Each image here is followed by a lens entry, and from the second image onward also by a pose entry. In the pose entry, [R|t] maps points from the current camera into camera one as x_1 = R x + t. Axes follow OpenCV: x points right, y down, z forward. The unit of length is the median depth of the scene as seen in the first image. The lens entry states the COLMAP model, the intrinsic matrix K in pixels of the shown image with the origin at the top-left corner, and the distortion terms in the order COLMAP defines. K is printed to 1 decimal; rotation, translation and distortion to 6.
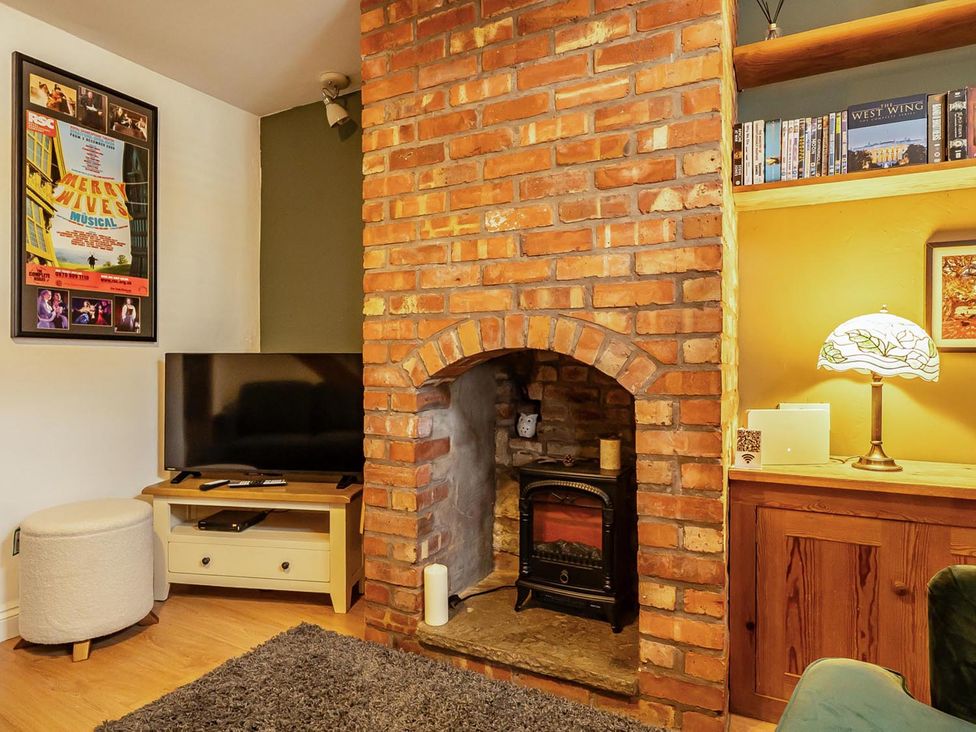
lens RADIAL K [[585.1, 0, 488.0], [0, 585.1, 366.0], [0, 0, 1]] dist [-0.001396, 0.000091]
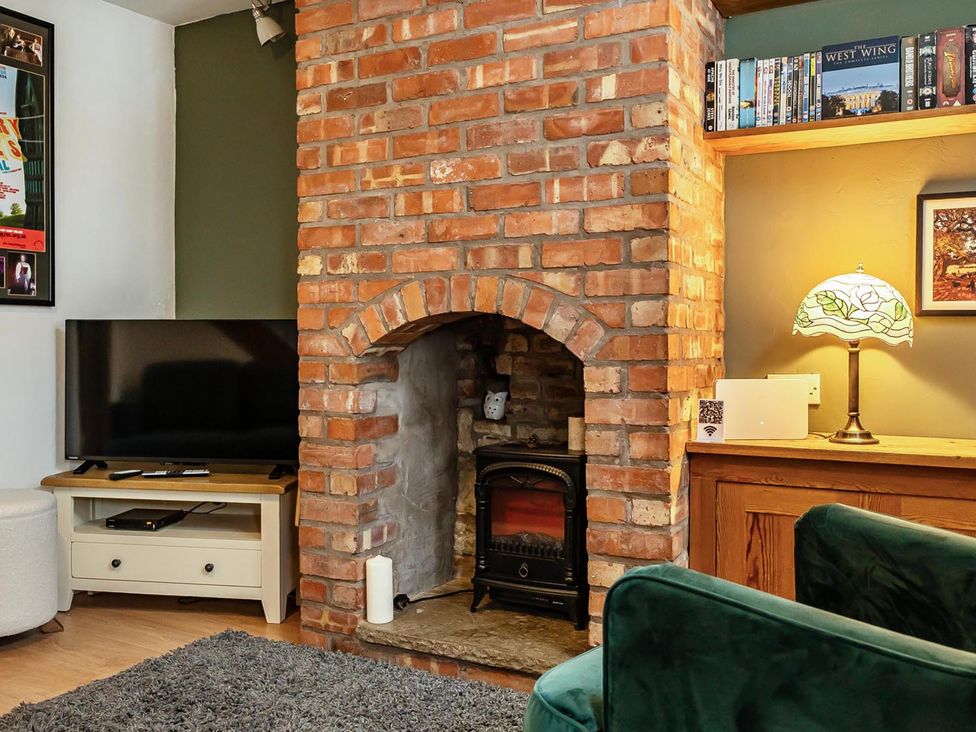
lens RADIAL K [[886.5, 0, 490.1], [0, 886.5, 351.3], [0, 0, 1]] dist [0.004163, 0.002964]
pose [[0.999862, -0.000236, -0.016636, 0.114080], [0.000336, 0.999982, 0.005973, 0.023051], [0.016634, -0.005978, 0.999844, -0.383361]]
